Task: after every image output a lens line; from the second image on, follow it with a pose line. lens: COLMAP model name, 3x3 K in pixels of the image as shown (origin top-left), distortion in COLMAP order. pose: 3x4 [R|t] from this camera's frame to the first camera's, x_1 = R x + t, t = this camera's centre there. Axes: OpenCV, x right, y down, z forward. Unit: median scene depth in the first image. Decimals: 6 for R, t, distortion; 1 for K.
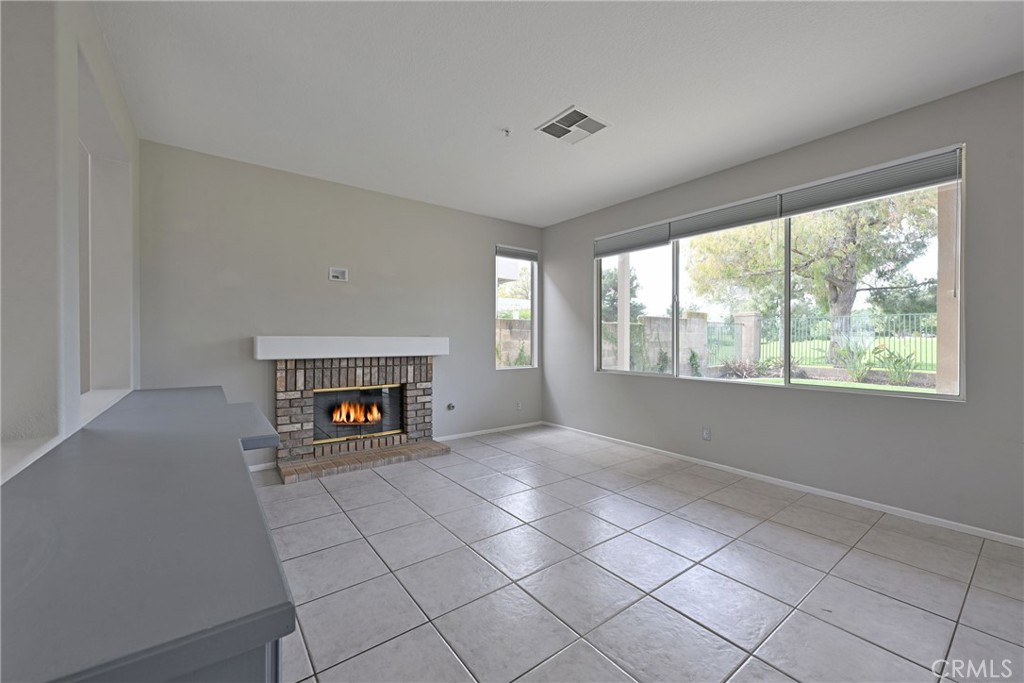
lens RADIAL K [[408.8, 0, 513.3], [0, 408.8, 342.7], [0, 0, 1]] dist [-0.001473, -0.000240]
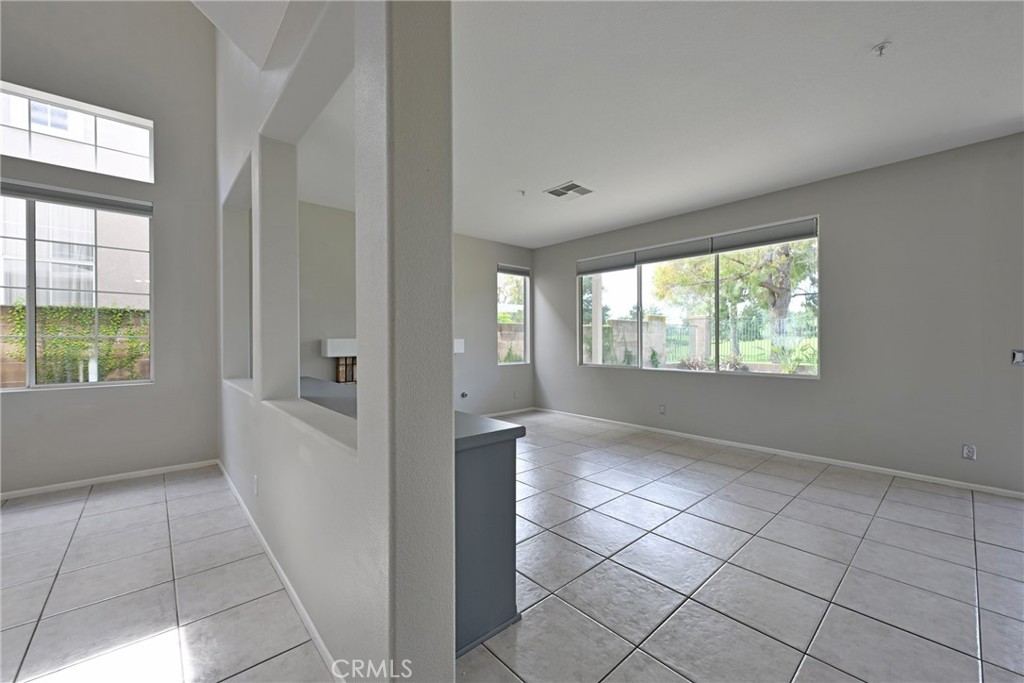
lens RADIAL K [[408.8, 0, 513.7], [0, 408.8, 341.8], [0, 0, 1]] dist [-0.001473, -0.000240]
pose [[0.996518, -0.004227, 0.083268, -0.094761], [0.004514, 0.999984, -0.003263, 0.000365], [-0.083253, 0.003627, 0.996522, -0.224095]]
